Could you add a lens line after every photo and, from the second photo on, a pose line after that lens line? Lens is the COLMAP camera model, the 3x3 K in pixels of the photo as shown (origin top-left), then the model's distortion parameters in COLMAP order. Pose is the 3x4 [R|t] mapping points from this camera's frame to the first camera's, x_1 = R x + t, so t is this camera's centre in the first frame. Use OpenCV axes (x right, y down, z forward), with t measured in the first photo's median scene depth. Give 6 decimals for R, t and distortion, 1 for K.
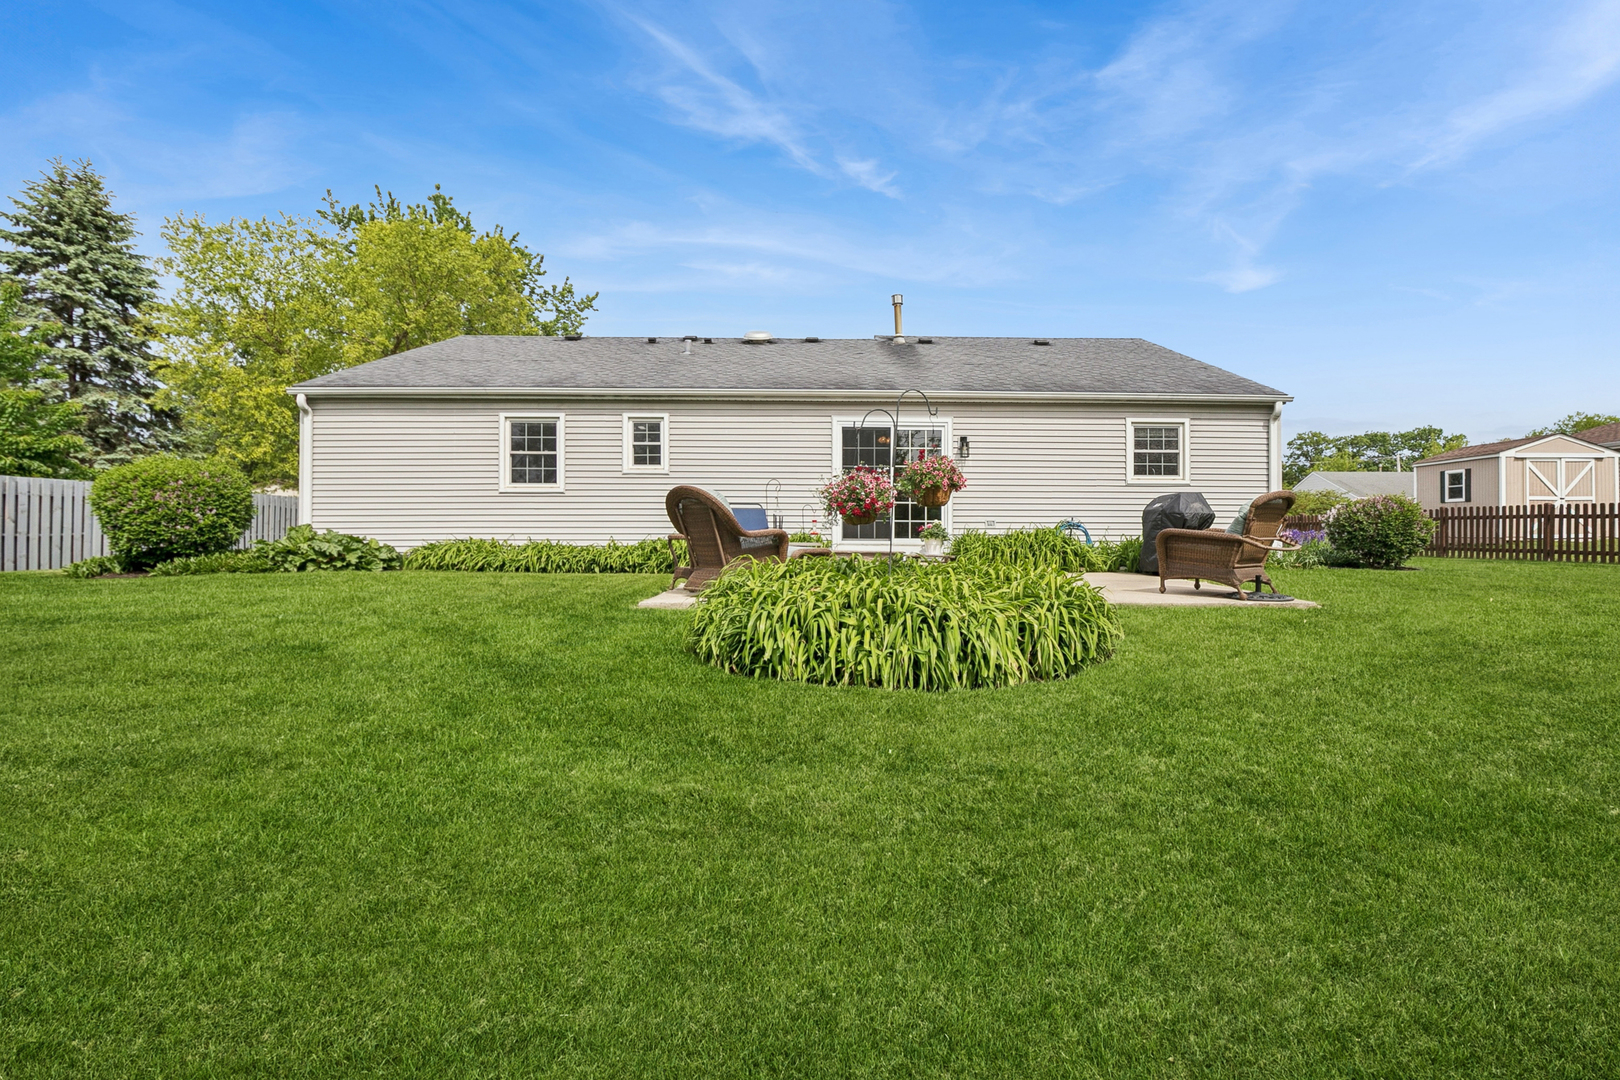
lens RADIAL K [[743.6, 0, 817.2], [0, 743.6, 525.9], [0, 0, 1]] dist [-0.018105, 0.001095]
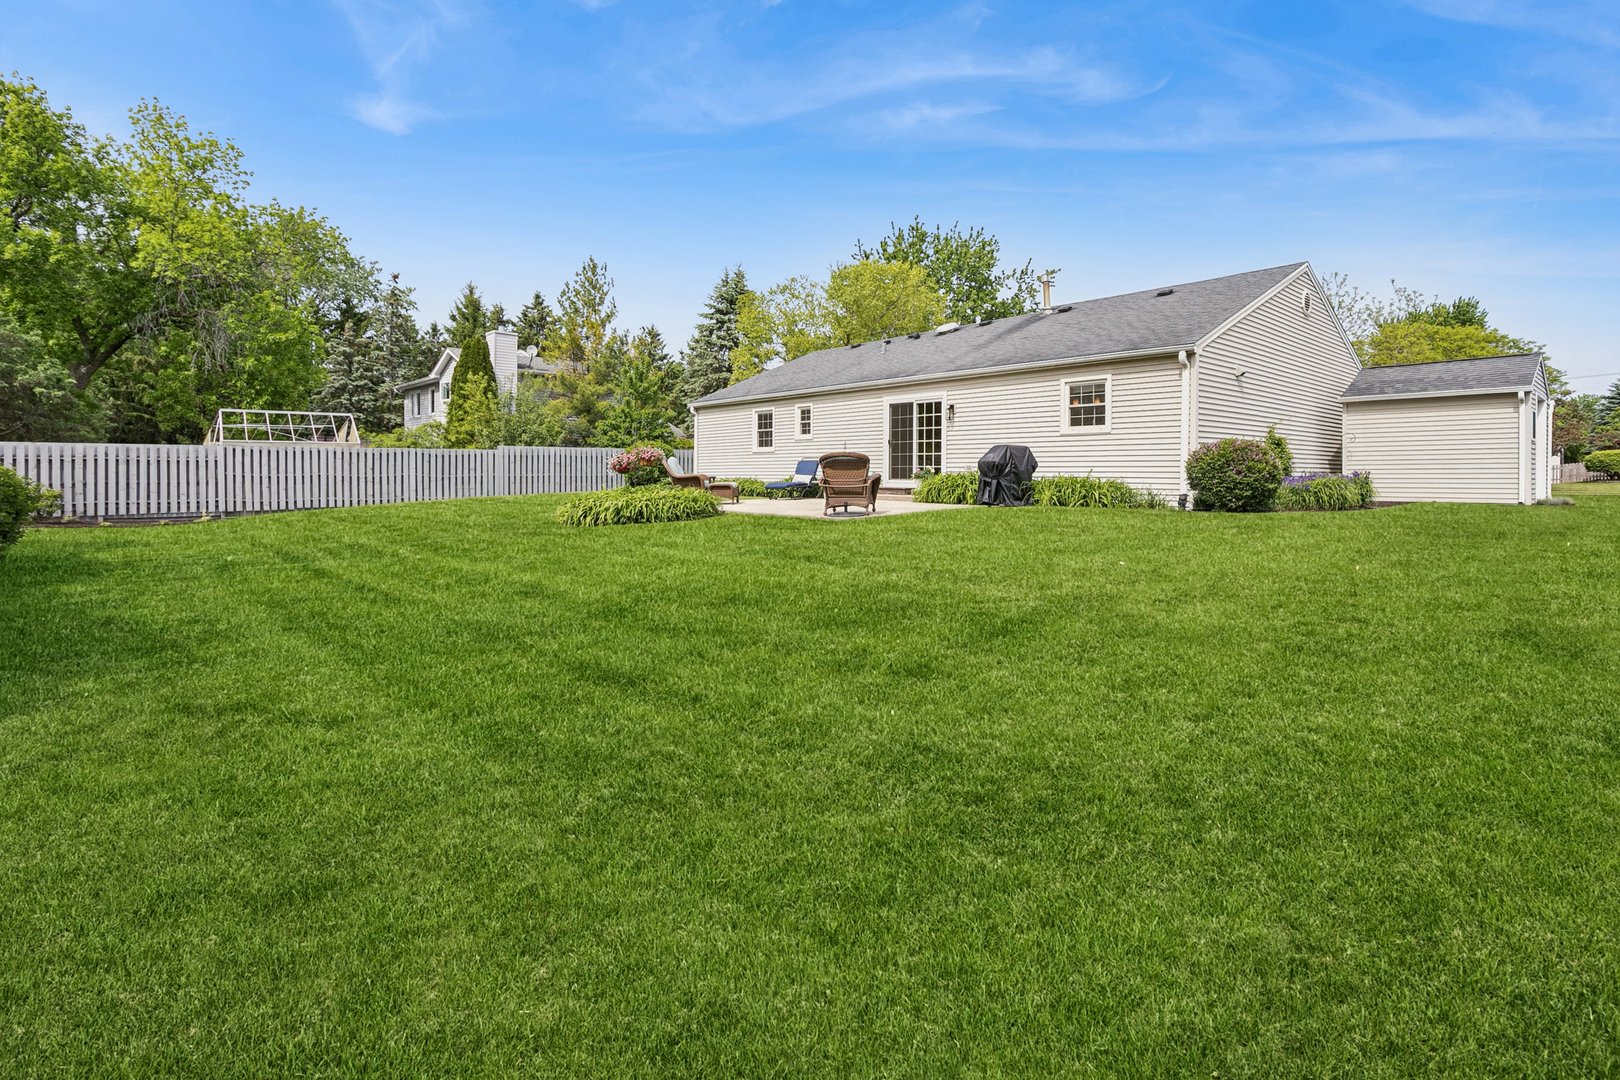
lens RADIAL K [[743.6, 0, 817.2], [0, 743.6, 525.9], [0, 0, 1]] dist [-0.018105, 0.001095]
pose [[0.626063, 0.060047, -0.777457, 1.116799], [0.006236, 0.996613, 0.081995, -0.012864], [0.779748, -0.056182, 0.623568, -0.047687]]
